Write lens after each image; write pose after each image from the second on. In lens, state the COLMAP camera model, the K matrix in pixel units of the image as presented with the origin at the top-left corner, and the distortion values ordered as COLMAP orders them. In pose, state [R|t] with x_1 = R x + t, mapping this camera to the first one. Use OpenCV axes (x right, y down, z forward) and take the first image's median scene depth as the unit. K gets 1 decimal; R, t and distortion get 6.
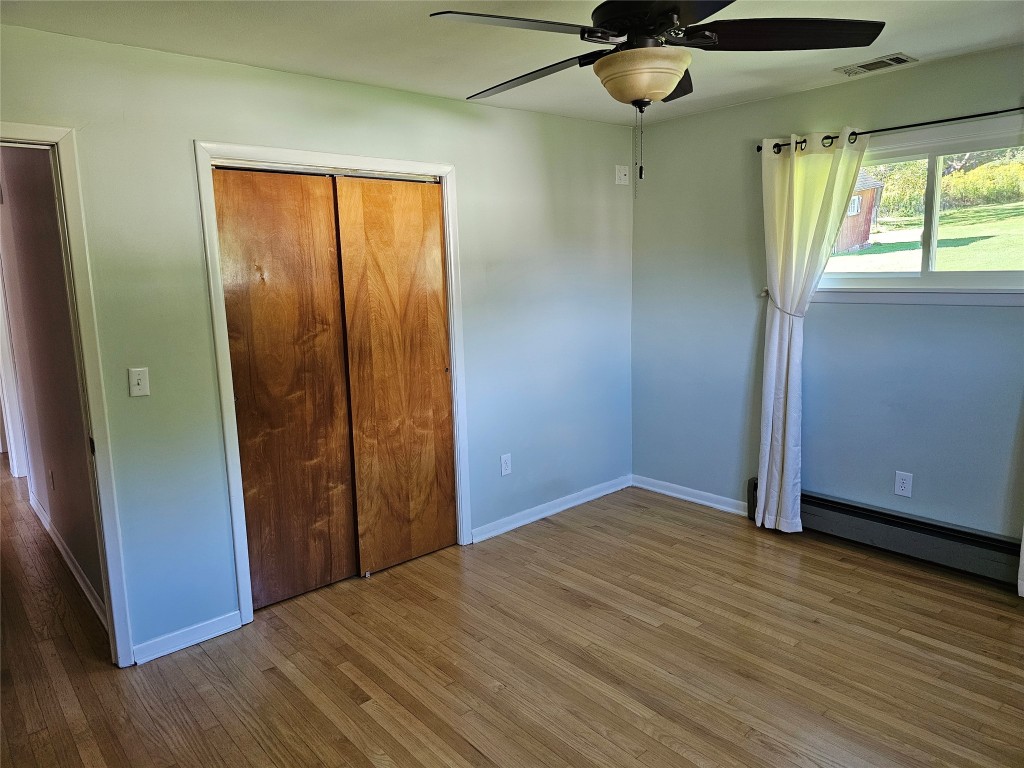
lens RADIAL K [[689.0, 0, 511.4], [0, 689.0, 362.9], [0, 0, 1]] dist [0.003341, 0.028526]
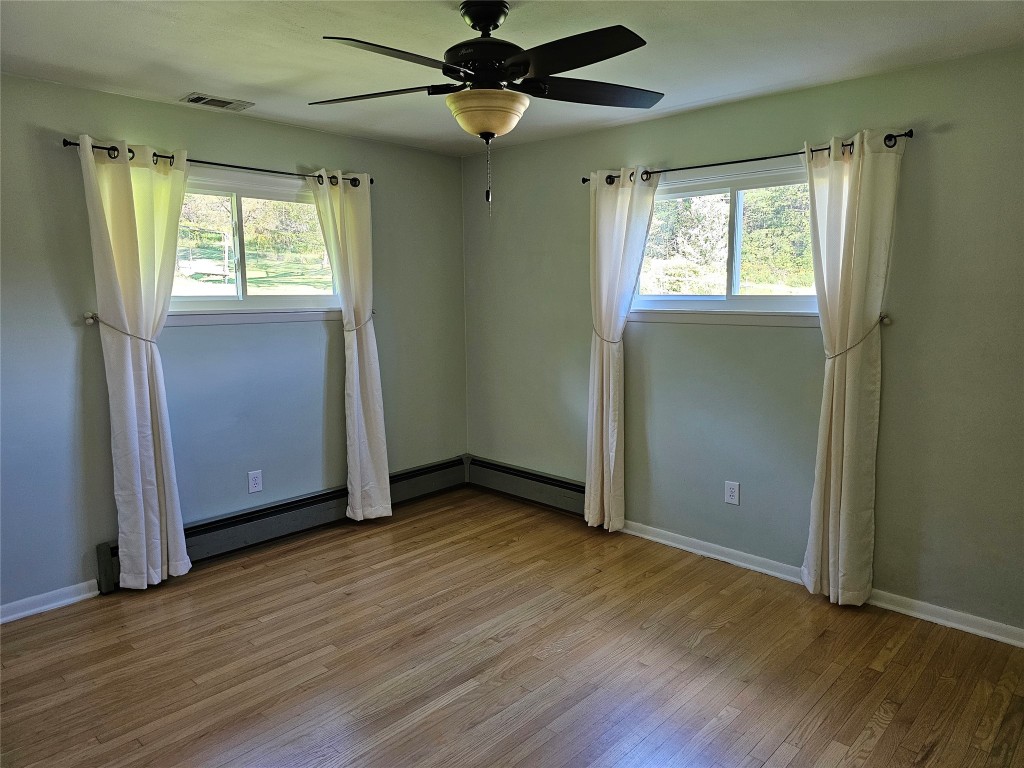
lens RADIAL K [[703.2, 0, 514.7], [0, 703.2, 381.2], [0, 0, 1]] dist [0.074257, -0.000027]
pose [[-0.103815, -0.111080, 0.988374, -0.651938], [0.133279, 0.983227, 0.124501, -0.080492], [-0.985626, 0.144655, -0.087269, 0.693496]]
